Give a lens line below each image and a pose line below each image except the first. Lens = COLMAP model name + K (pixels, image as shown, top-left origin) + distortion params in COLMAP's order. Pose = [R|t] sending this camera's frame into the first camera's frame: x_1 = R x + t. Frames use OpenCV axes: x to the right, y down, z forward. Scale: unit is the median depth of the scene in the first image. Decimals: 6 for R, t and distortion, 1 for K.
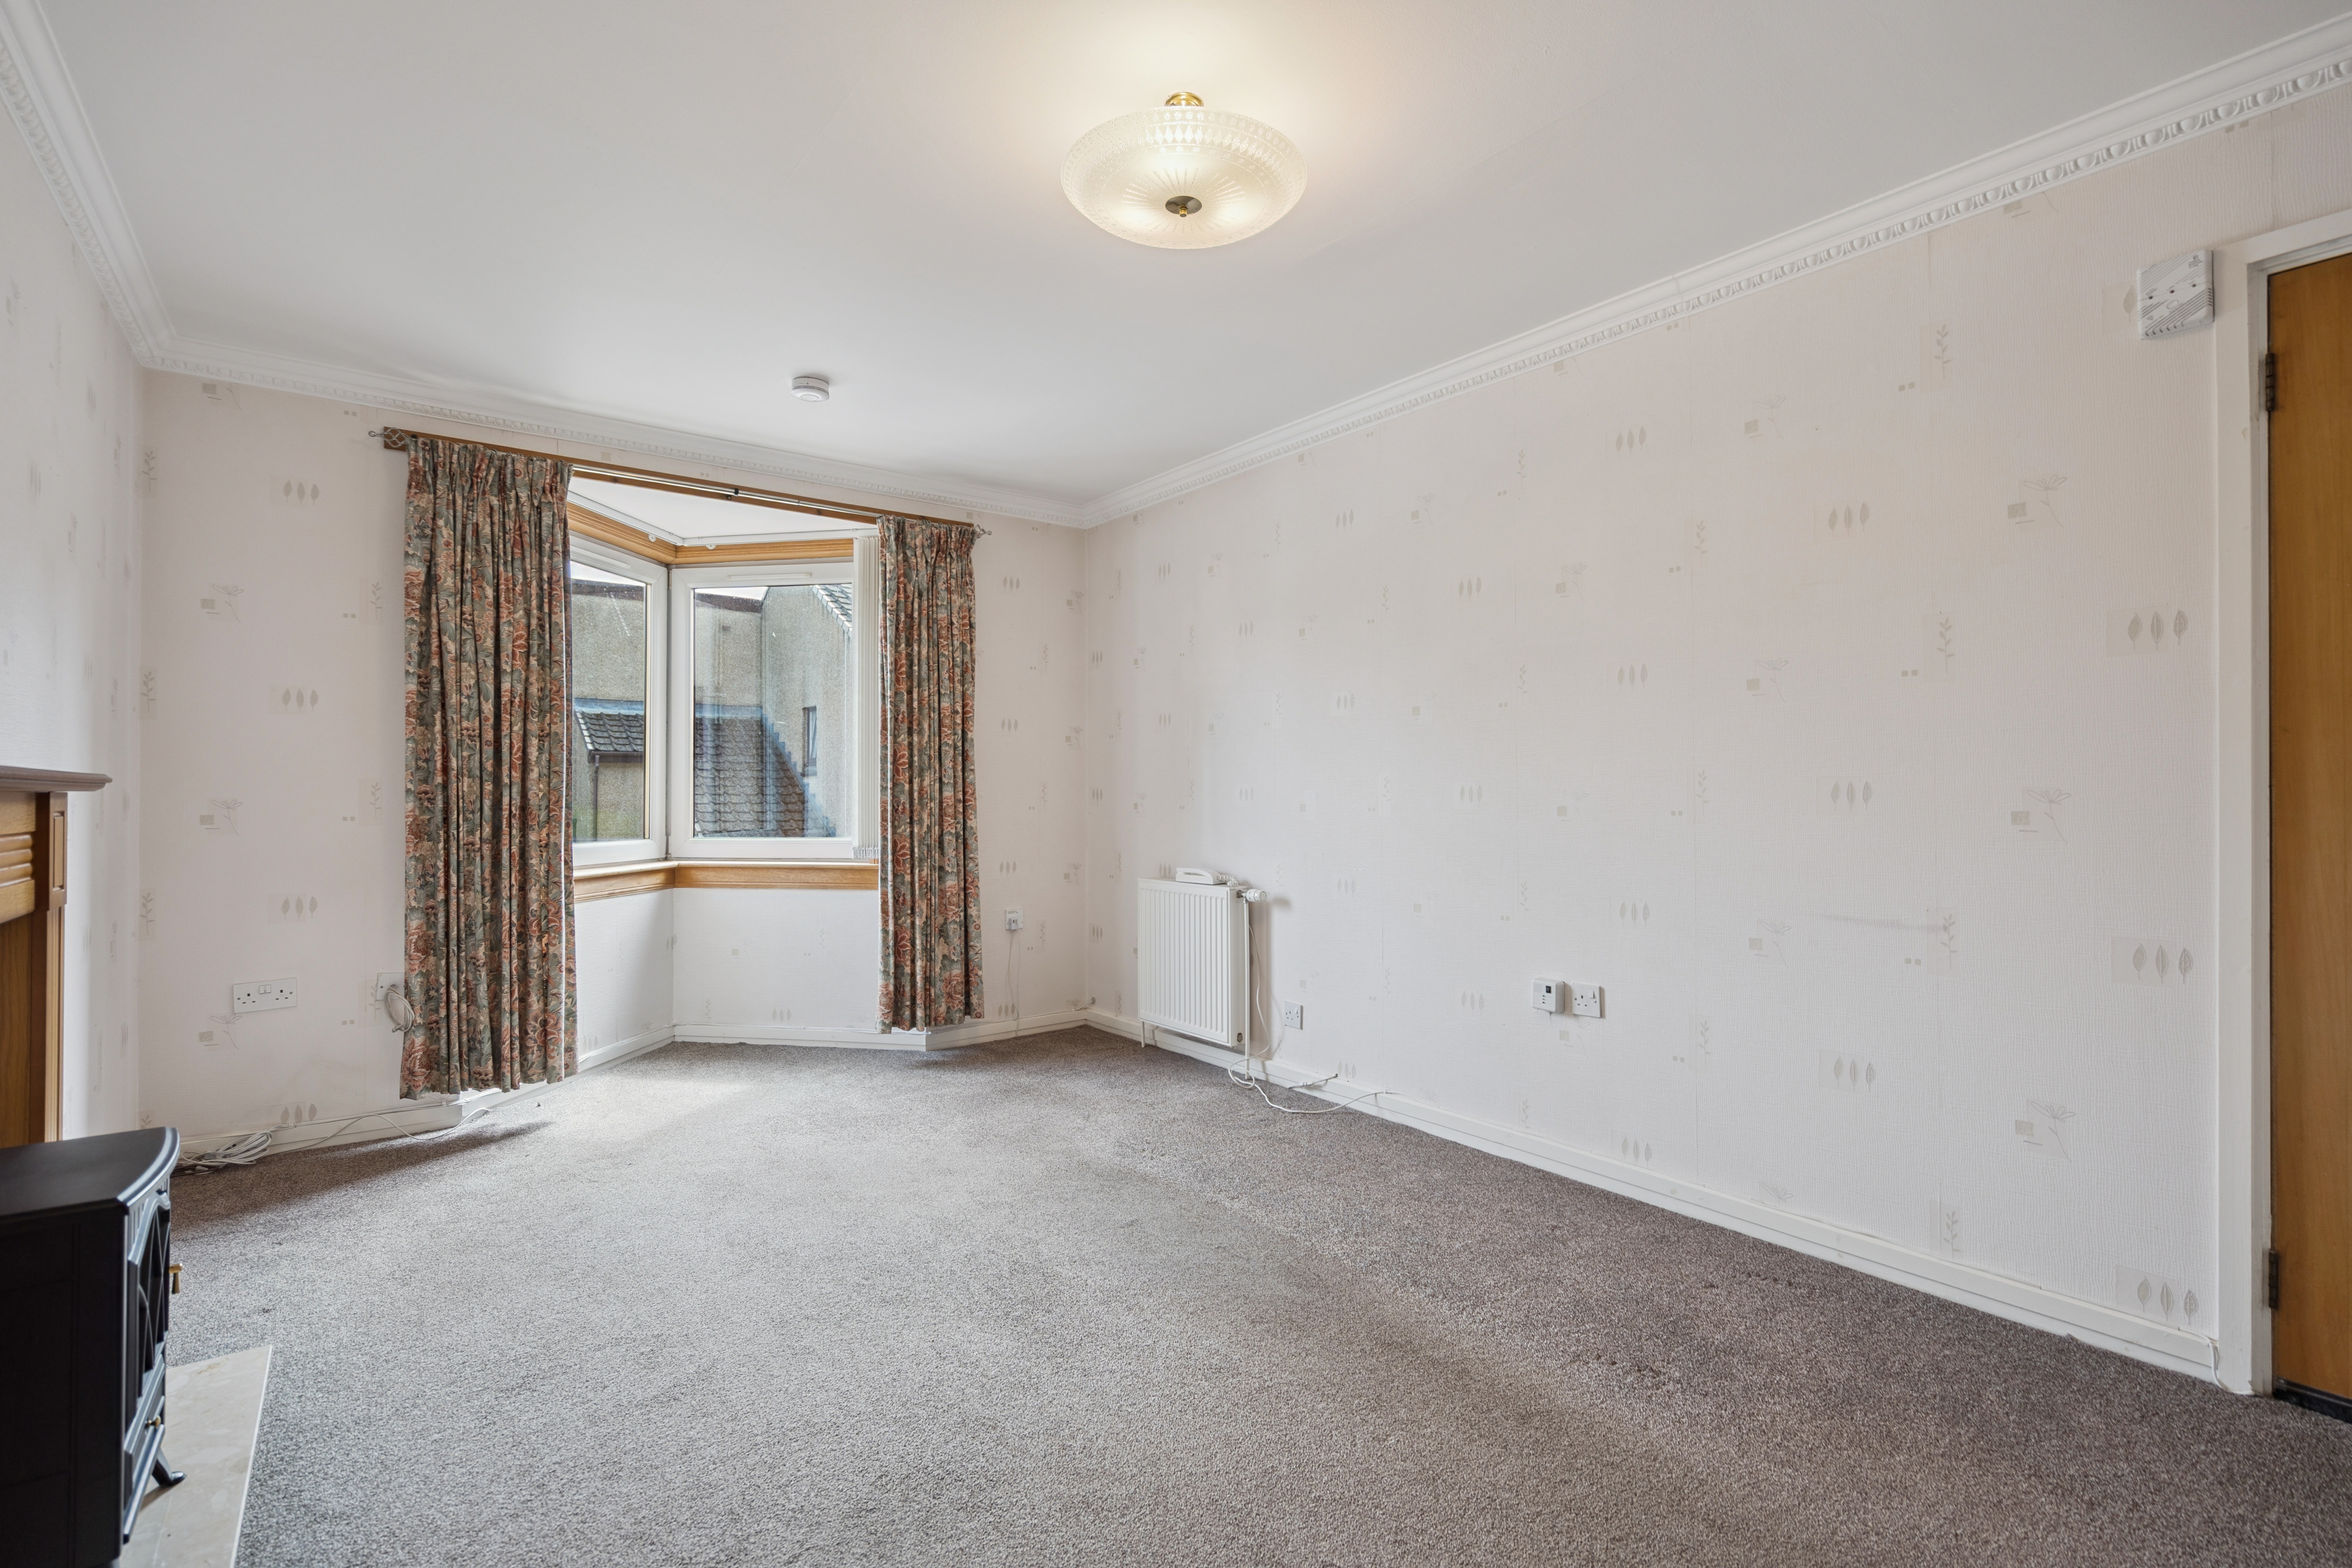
lens RADIAL K [[1073.7, 0, 1170.5], [0, 1073.7, 788.6], [0, 0, 1]] dist [-0.004958, 0.001968]
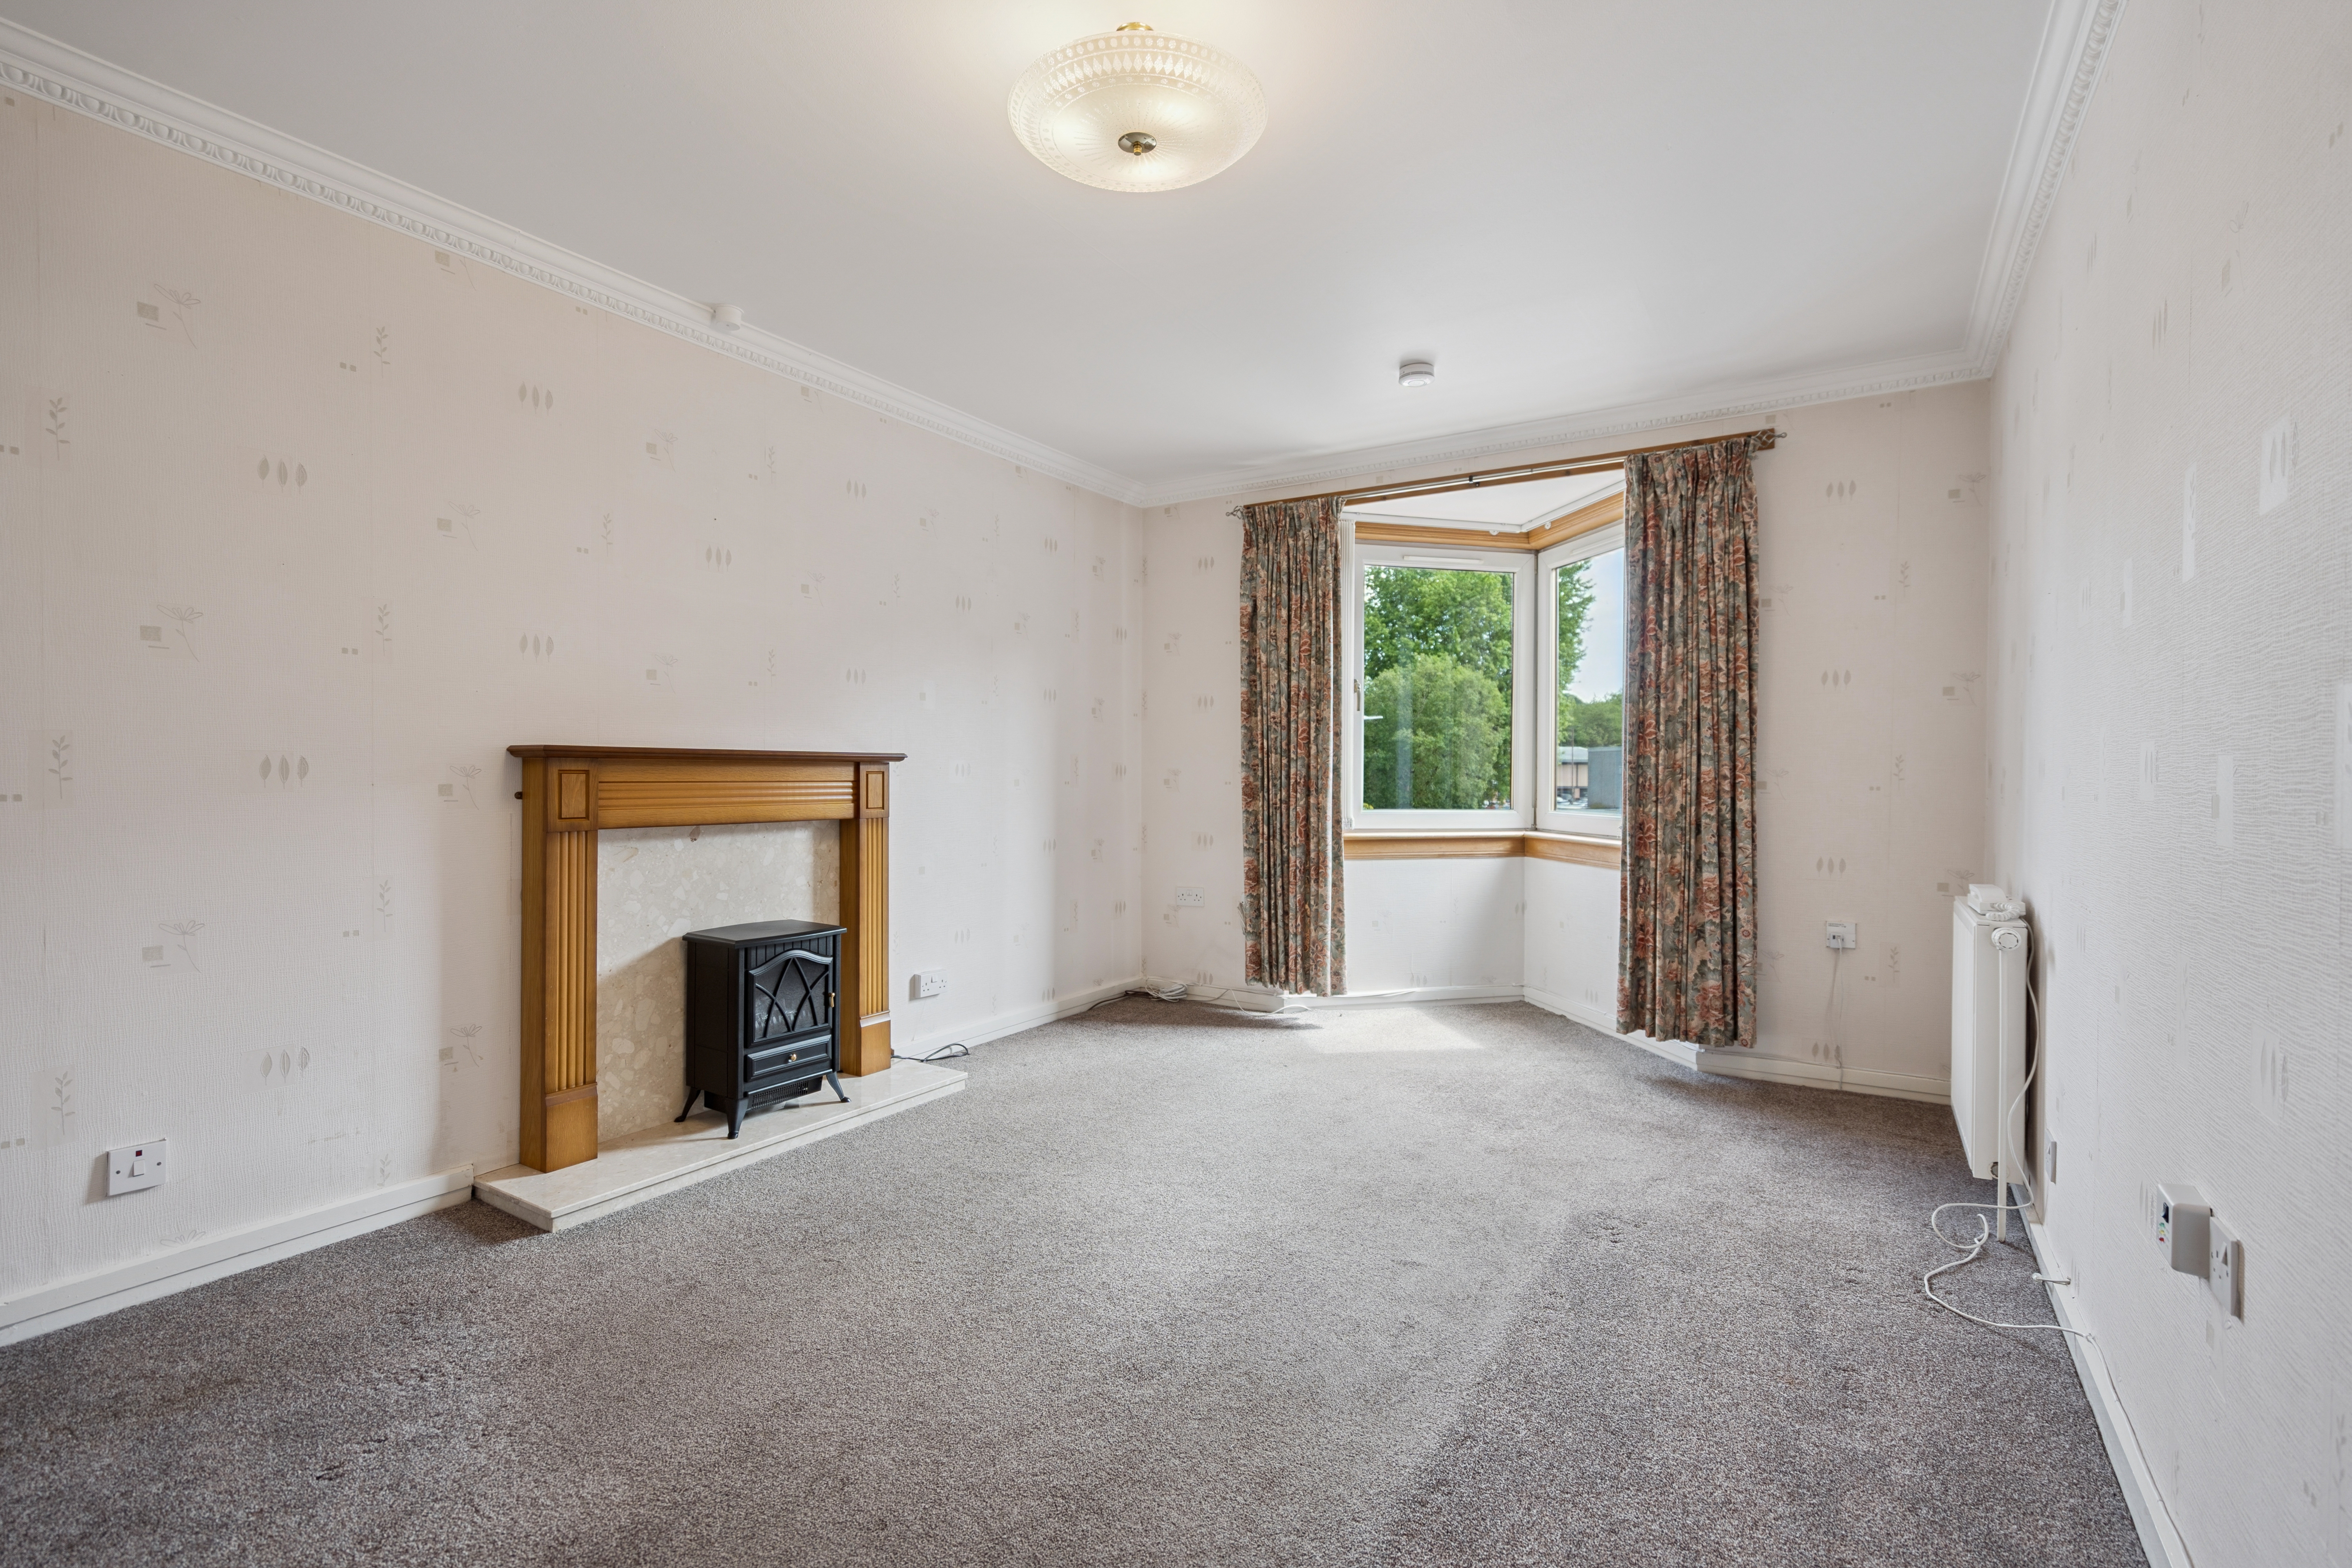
lens RADIAL K [[1073.7, 0, 1170.5], [0, 1073.7, 788.6], [0, 0, 1]] dist [-0.004958, 0.001968]
pose [[0.344160, 0.020442, -0.938688, 0.447226], [-0.001762, 0.999775, 0.021127, 0.003778], [0.938909, -0.005617, 0.344119, 0.334034]]
